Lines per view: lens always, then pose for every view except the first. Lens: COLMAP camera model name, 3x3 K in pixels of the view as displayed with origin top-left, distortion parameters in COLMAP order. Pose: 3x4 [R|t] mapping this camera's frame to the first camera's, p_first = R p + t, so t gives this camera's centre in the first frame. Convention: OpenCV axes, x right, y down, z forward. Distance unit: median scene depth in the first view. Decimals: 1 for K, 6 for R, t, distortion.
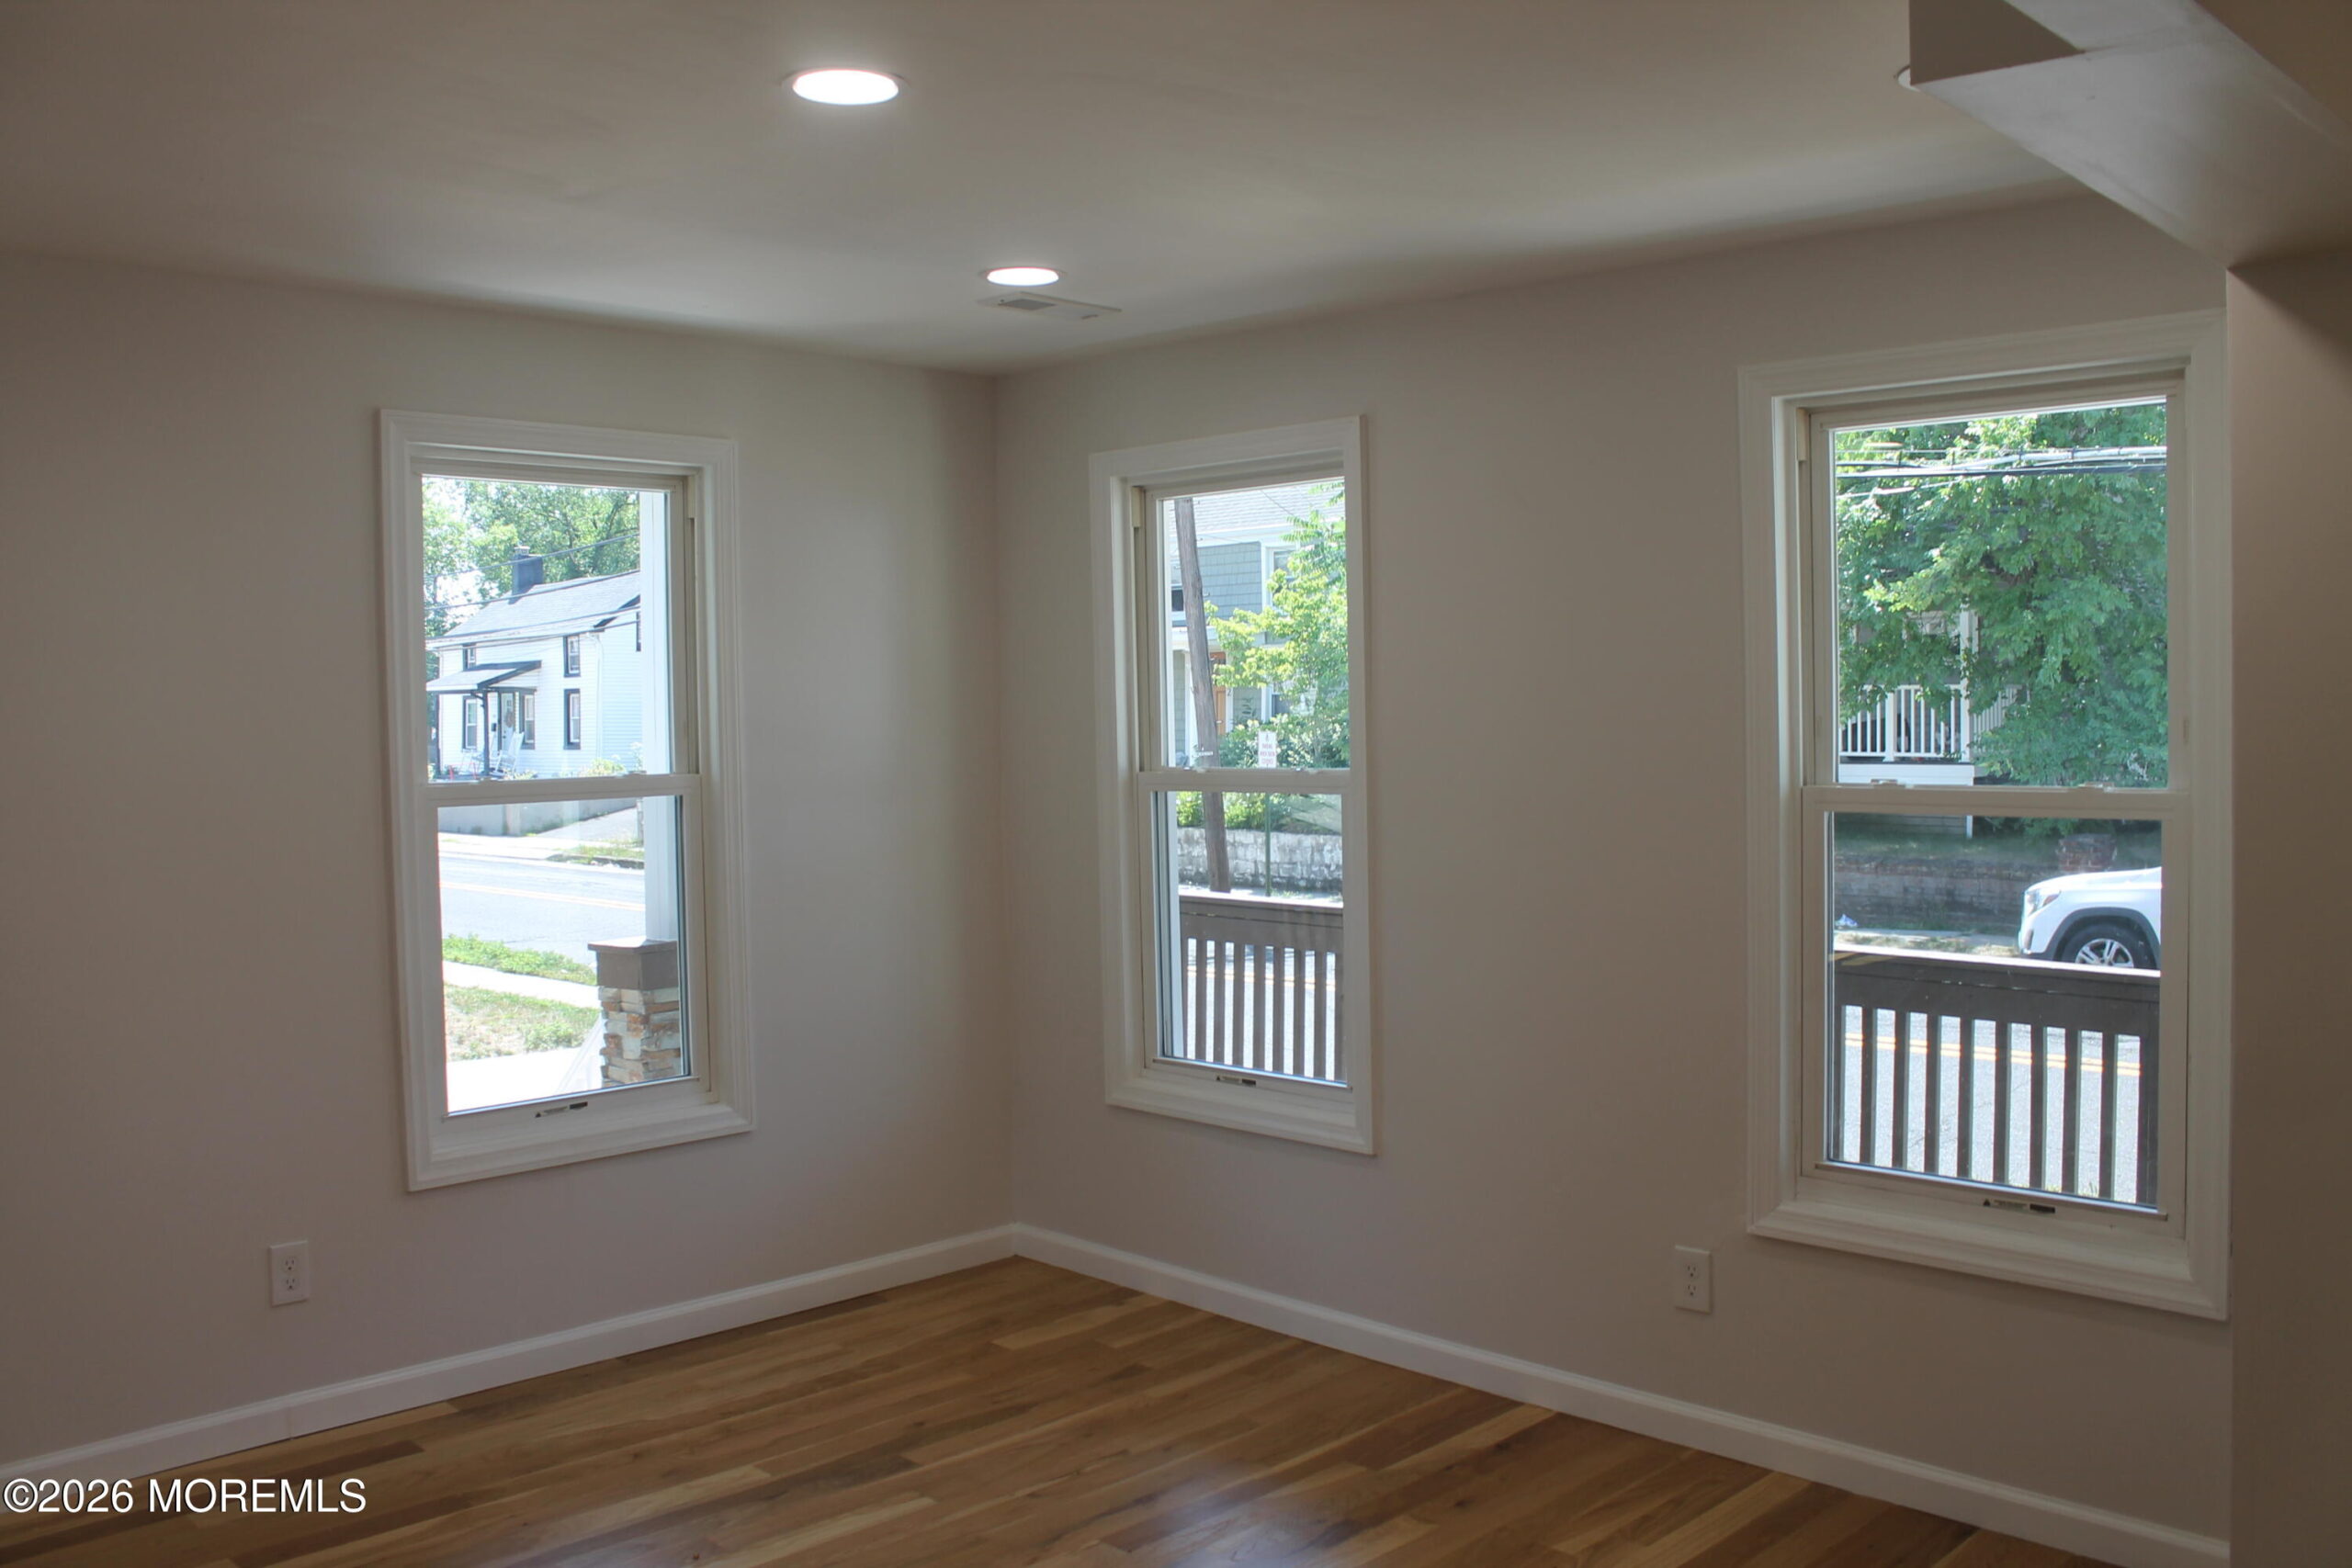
lens RADIAL K [[1986.6, 0, 1176.0], [0, 1986.6, 784.0], [0, 0, 1]] dist [-0.159117, 0.141252]
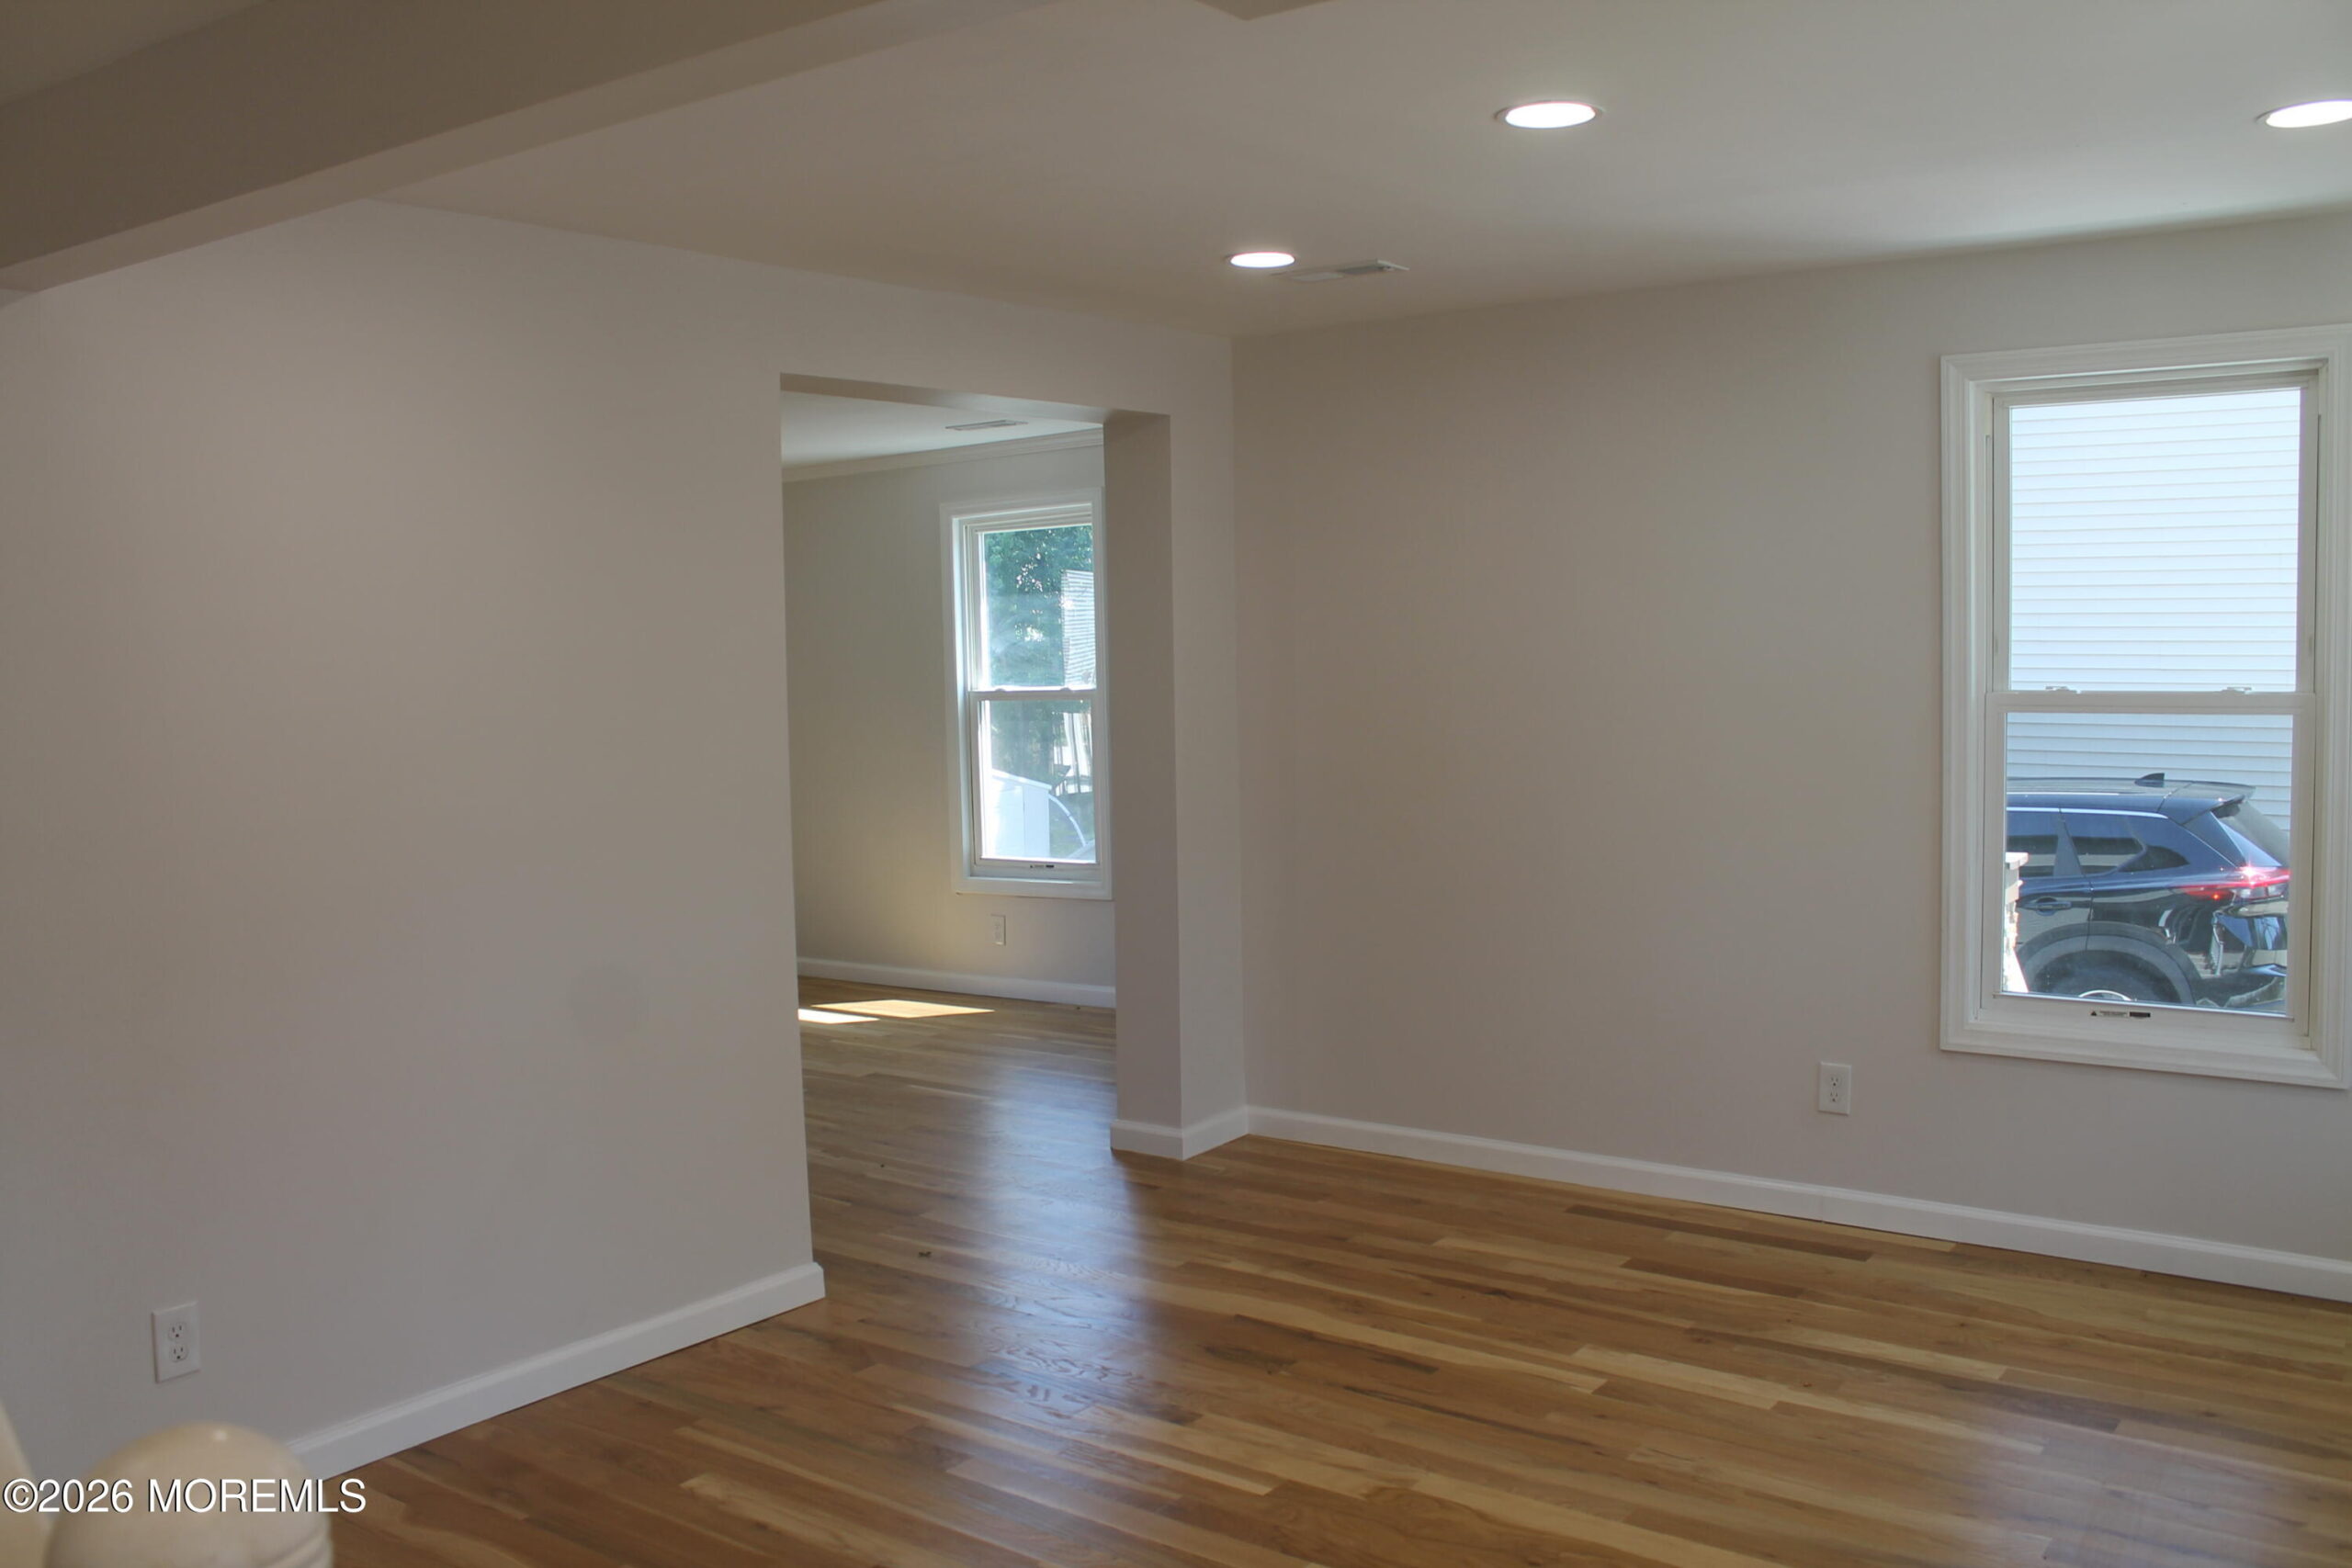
lens RADIAL K [[1986.6, 0, 1176.0], [0, 1986.6, 784.0], [0, 0, 1]] dist [-0.159117, 0.141252]
pose [[0.160467, 0.087277, -0.983175, 0.626107], [-0.025034, 0.996123, 0.084340, -0.028032], [0.986724, 0.011079, 0.162030, 0.367455]]
